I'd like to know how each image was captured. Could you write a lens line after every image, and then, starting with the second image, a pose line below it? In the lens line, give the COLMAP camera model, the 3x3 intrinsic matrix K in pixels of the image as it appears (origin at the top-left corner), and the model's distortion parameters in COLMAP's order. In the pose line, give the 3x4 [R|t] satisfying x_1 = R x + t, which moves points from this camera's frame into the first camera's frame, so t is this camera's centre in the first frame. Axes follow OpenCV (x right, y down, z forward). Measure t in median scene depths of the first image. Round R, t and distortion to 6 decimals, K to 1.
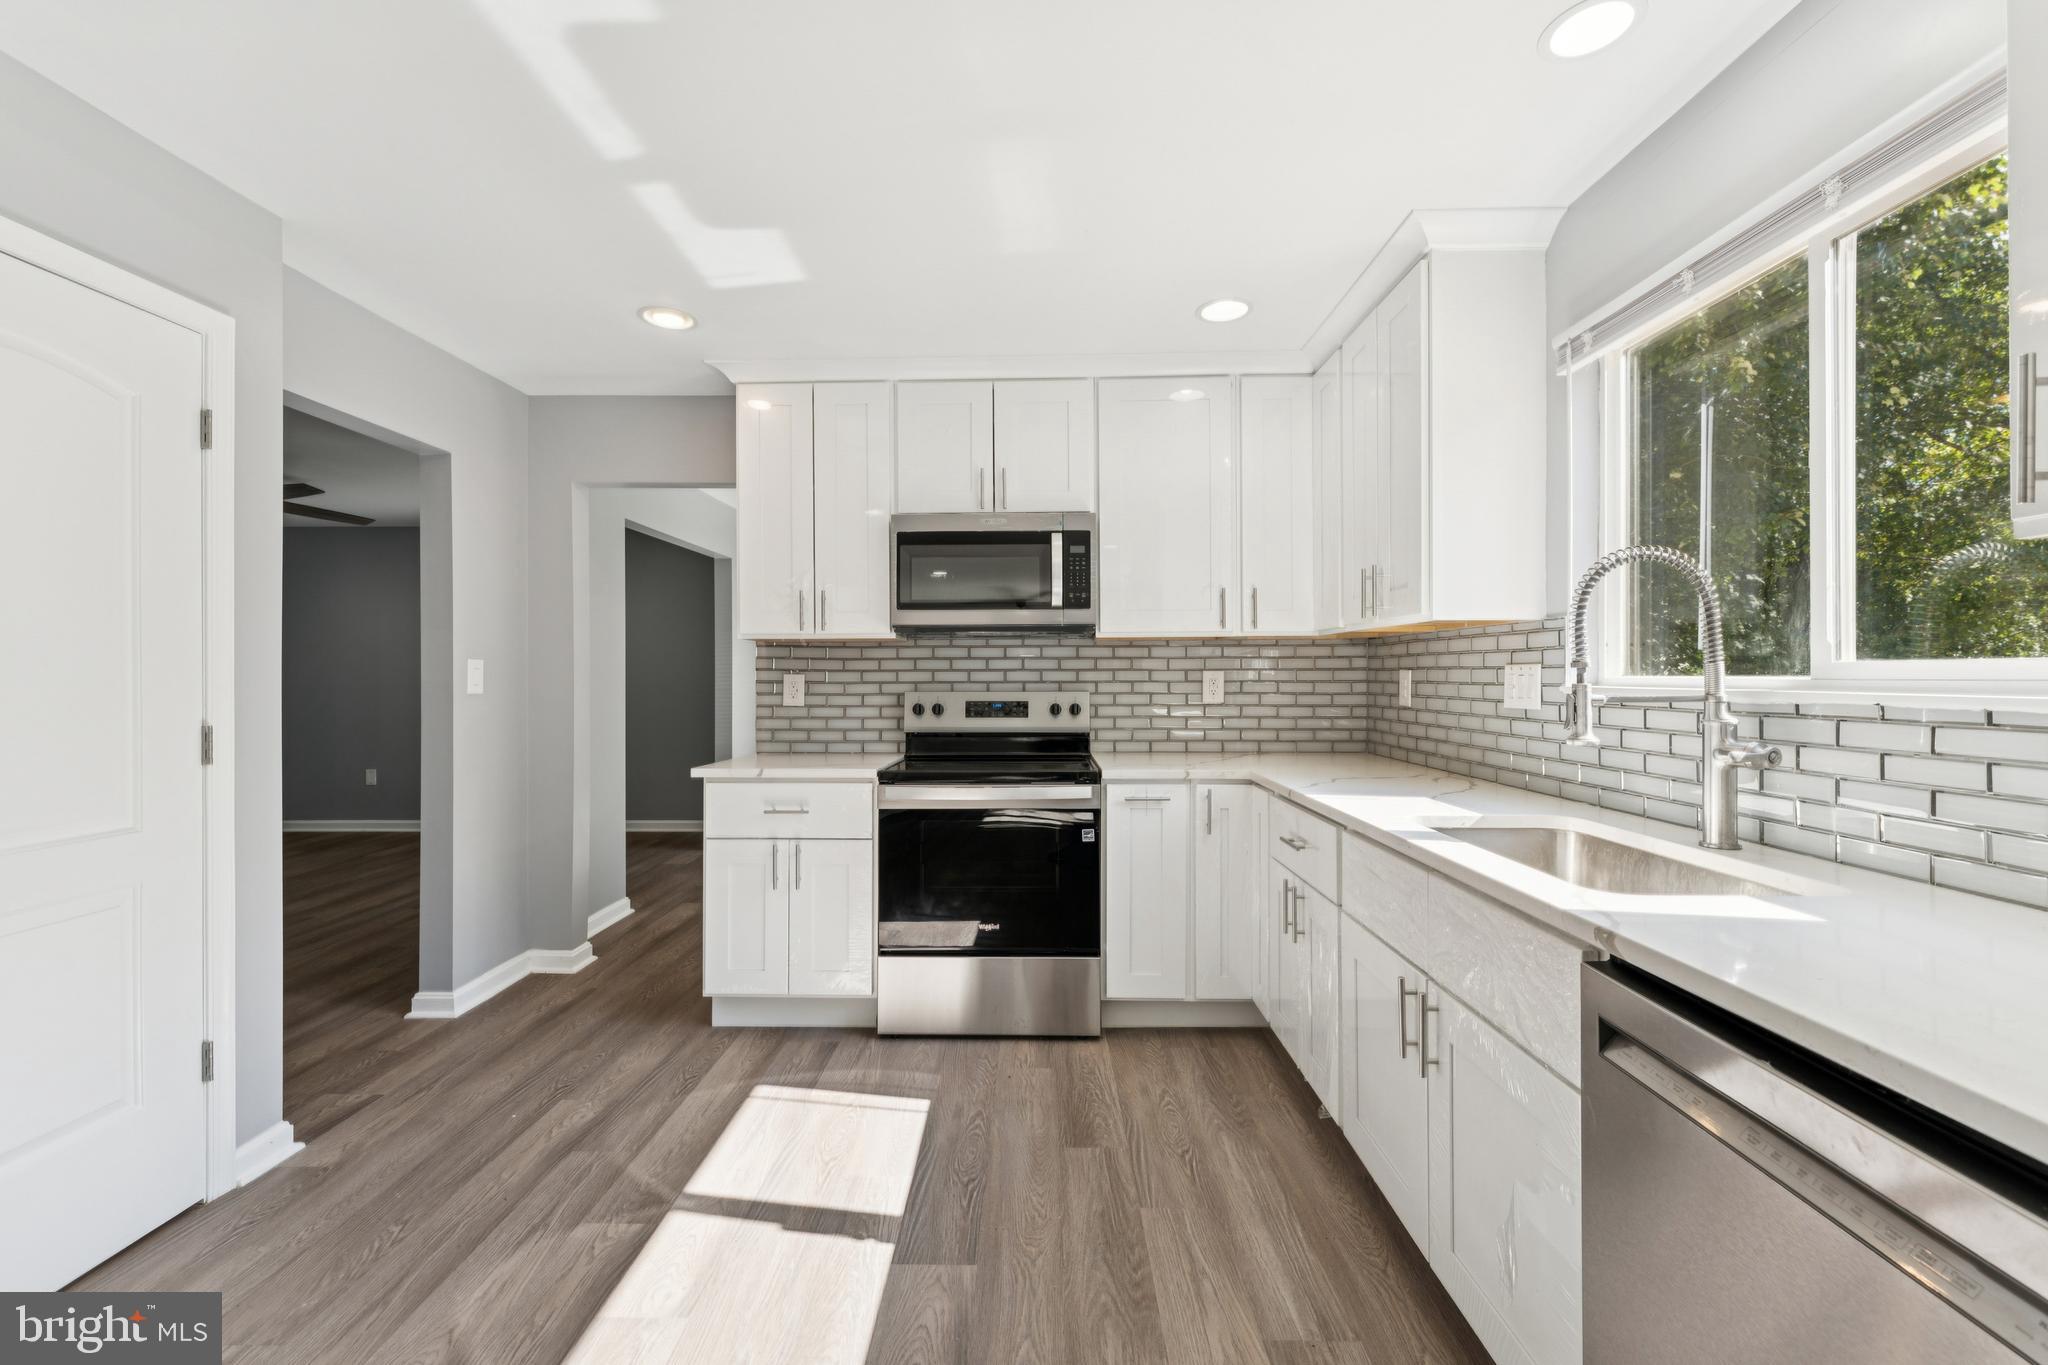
lens RADIAL K [[837.8, 0, 1003.8], [0, 837.8, 670.7], [0, 0, 1]] dist [0.002439, 0.000474]
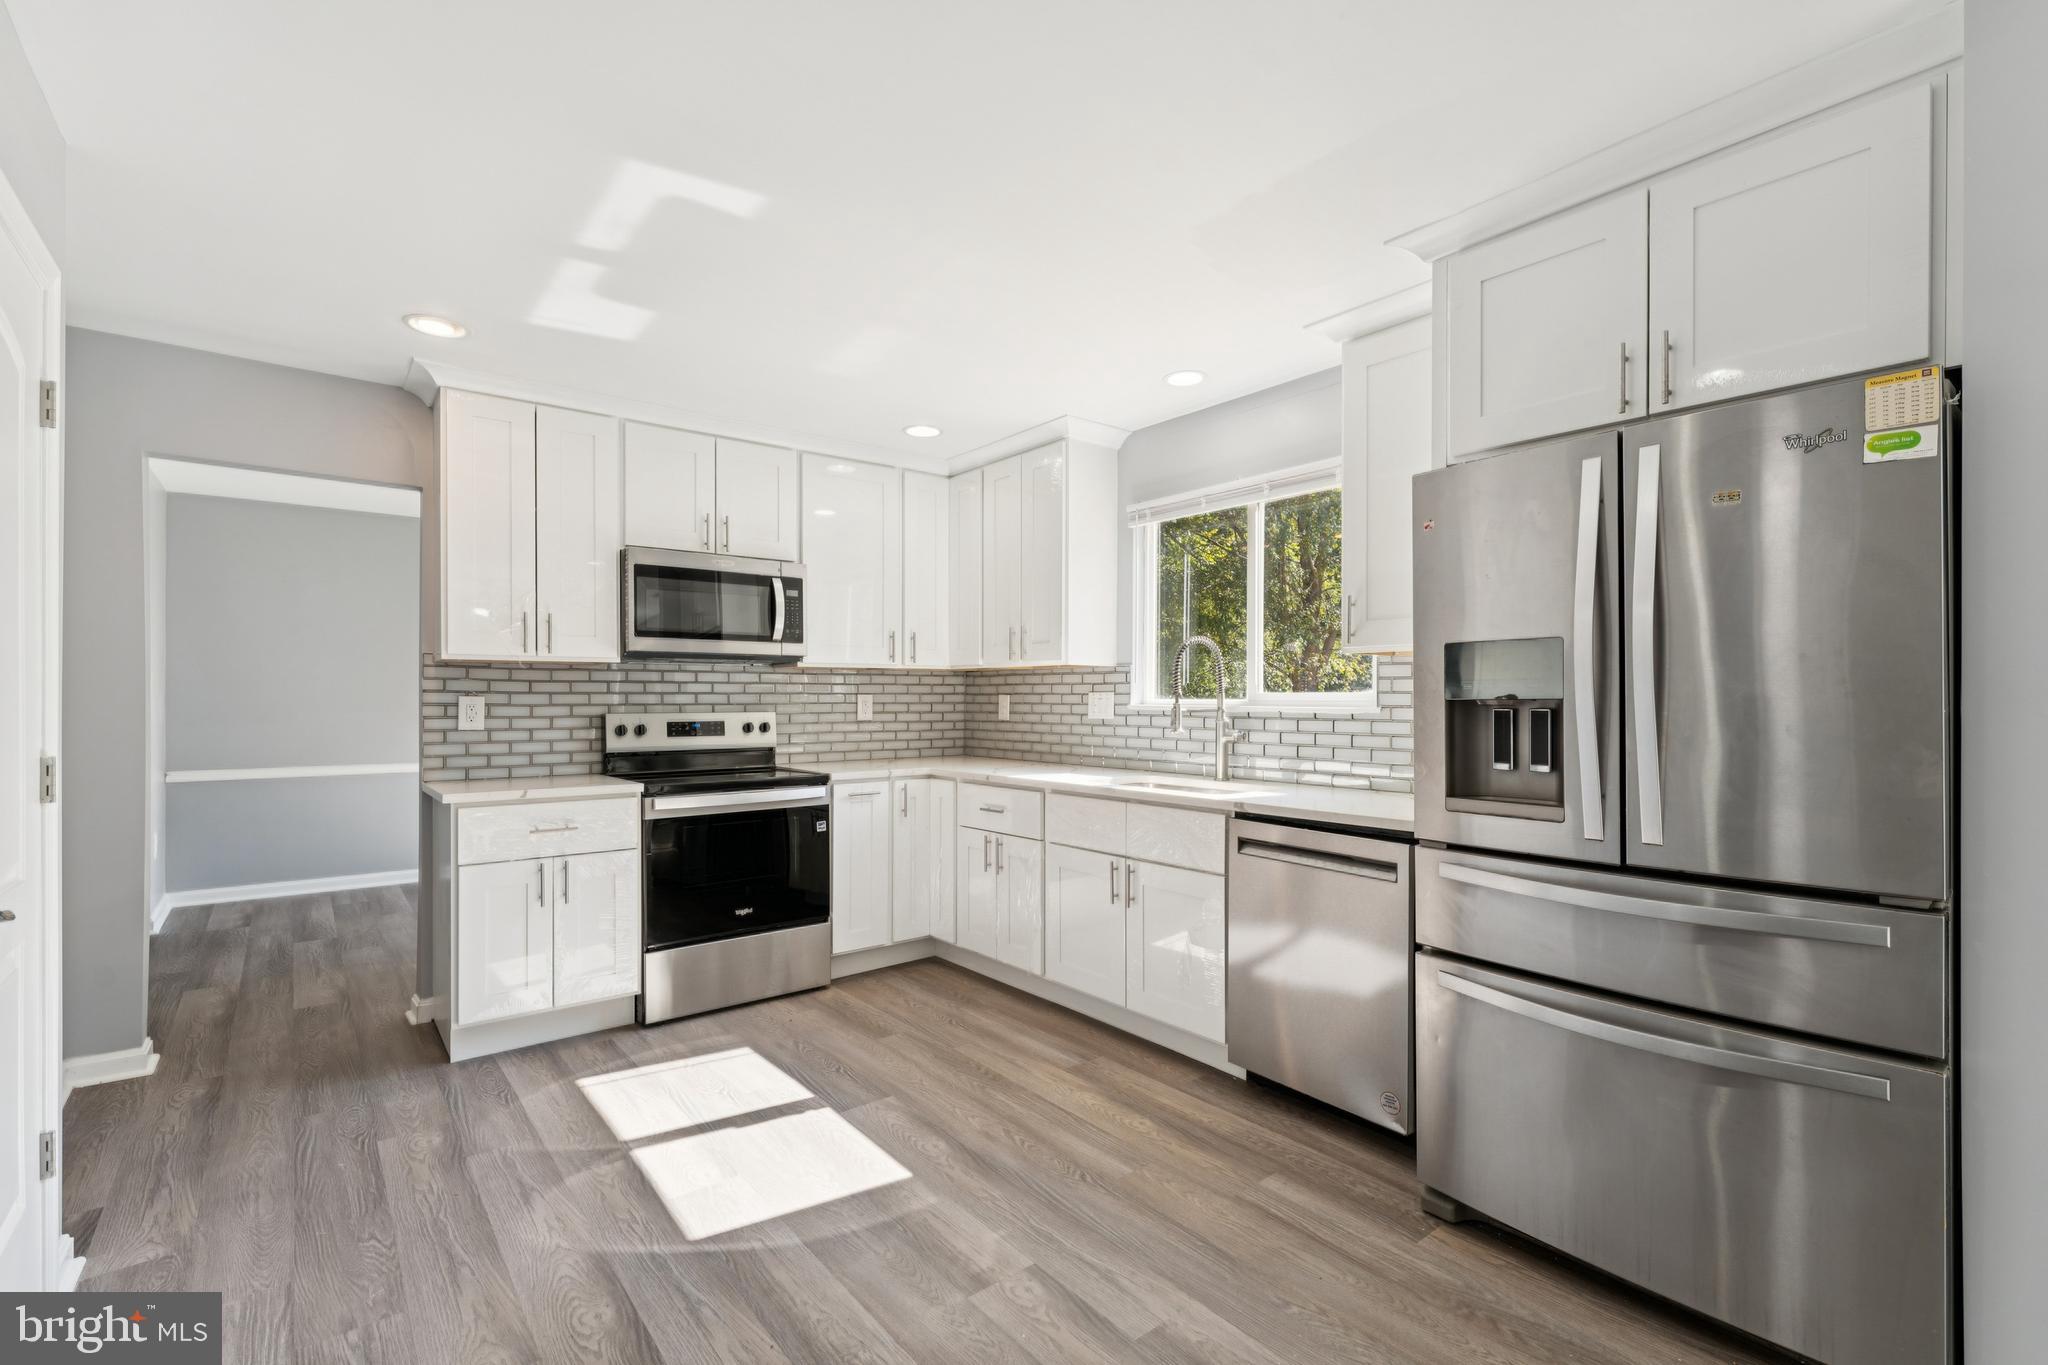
lens RADIAL K [[923.4, 0, 1017.7], [0, 923.4, 692.4], [0, 0, 1]] dist [0.017097, -0.001831]
pose [[0.763347, 0.006535, 0.645956, -0.565103], [-0.005995, 0.999977, -0.003033, -0.000570], [-0.645961, -0.001557, 0.763369, -0.240052]]
